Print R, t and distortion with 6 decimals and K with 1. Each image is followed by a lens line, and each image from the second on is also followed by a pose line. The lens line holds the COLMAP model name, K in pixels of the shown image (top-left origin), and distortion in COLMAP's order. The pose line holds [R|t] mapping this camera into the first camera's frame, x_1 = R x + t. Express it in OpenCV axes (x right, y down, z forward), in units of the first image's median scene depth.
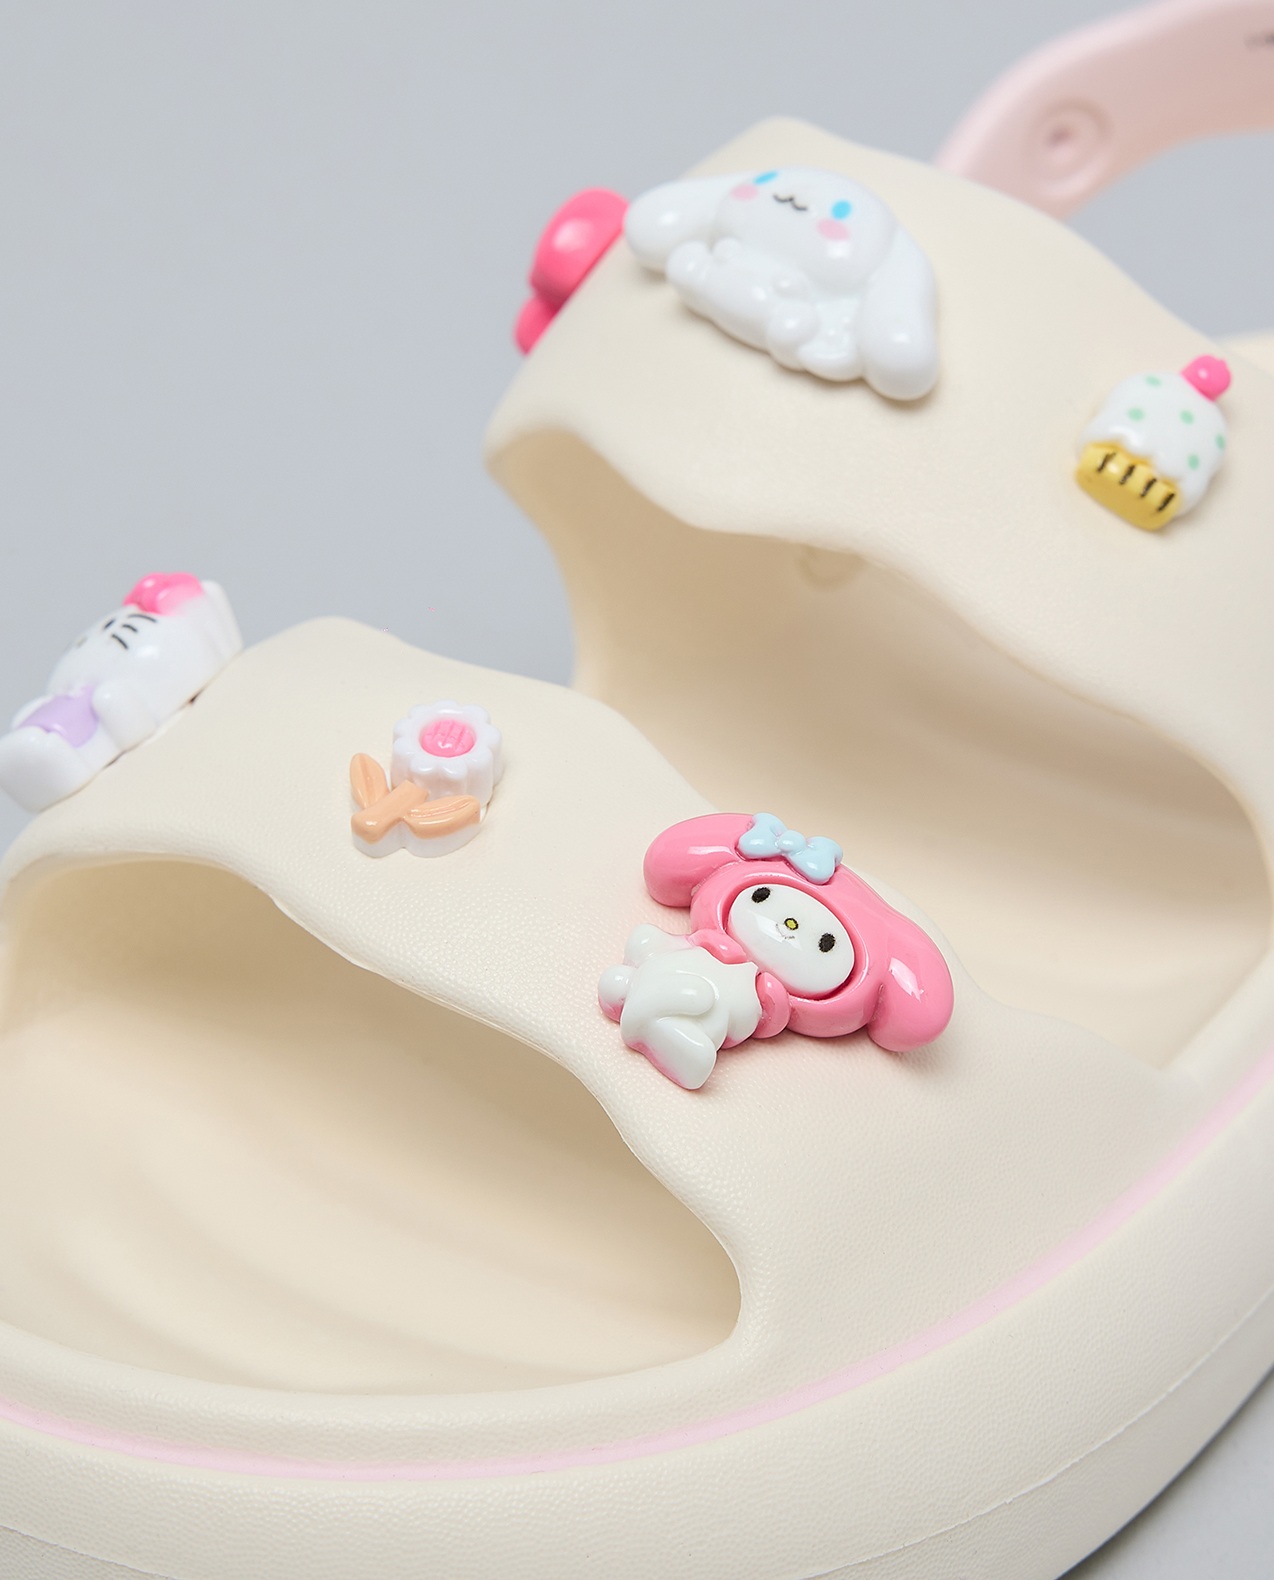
lens RADIAL K [[3961.7, 0, 636.0], [0, 3961.7, 796.4], [0, 0, 1]] dist [-0.020412, 0.000000]
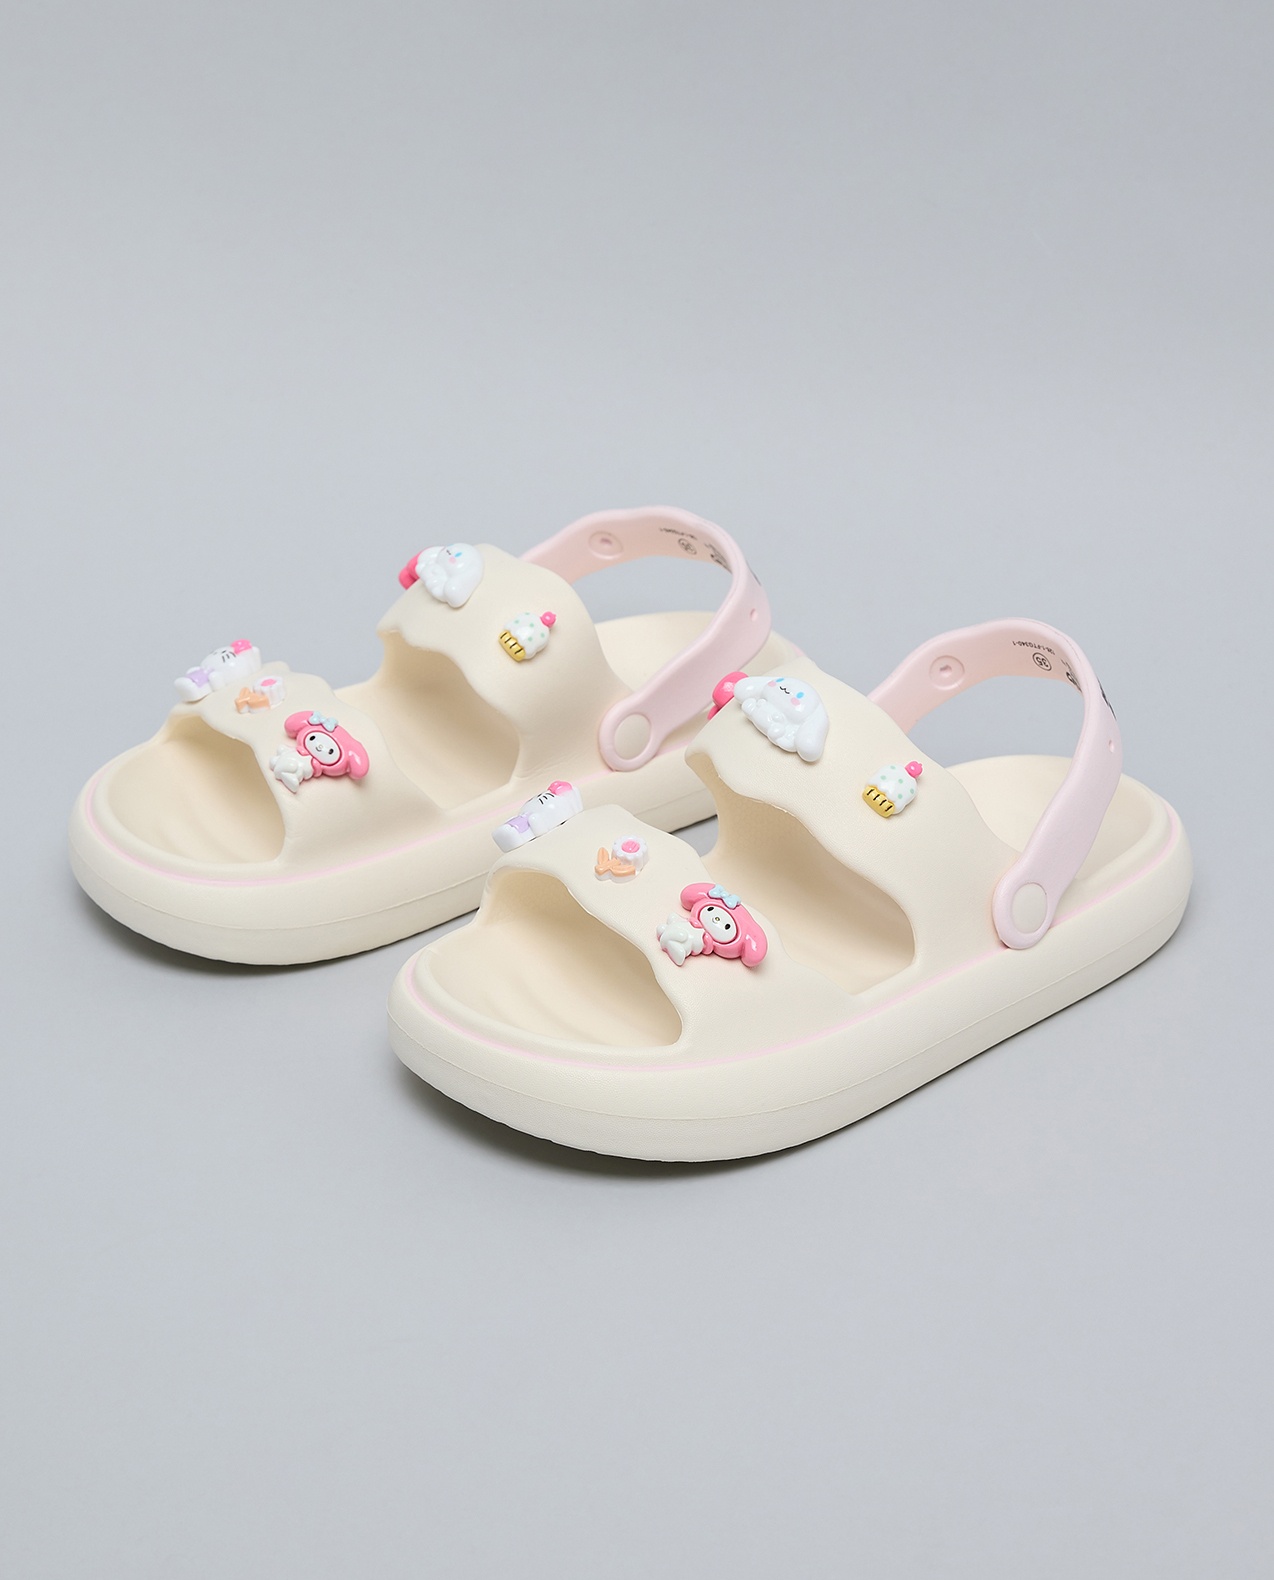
lens RADIAL K [[3961.7, 0, 637.9], [0, 3961.7, 788.3], [0, 0, 1]] dist [-0.020412, 0.000000]
pose [[0.966422, 0.151000, -0.207911, 0.600797], [-0.162381, 0.985969, -0.038706, 0.059822], [0.199149, 0.071168, 0.977382, -2.058061]]
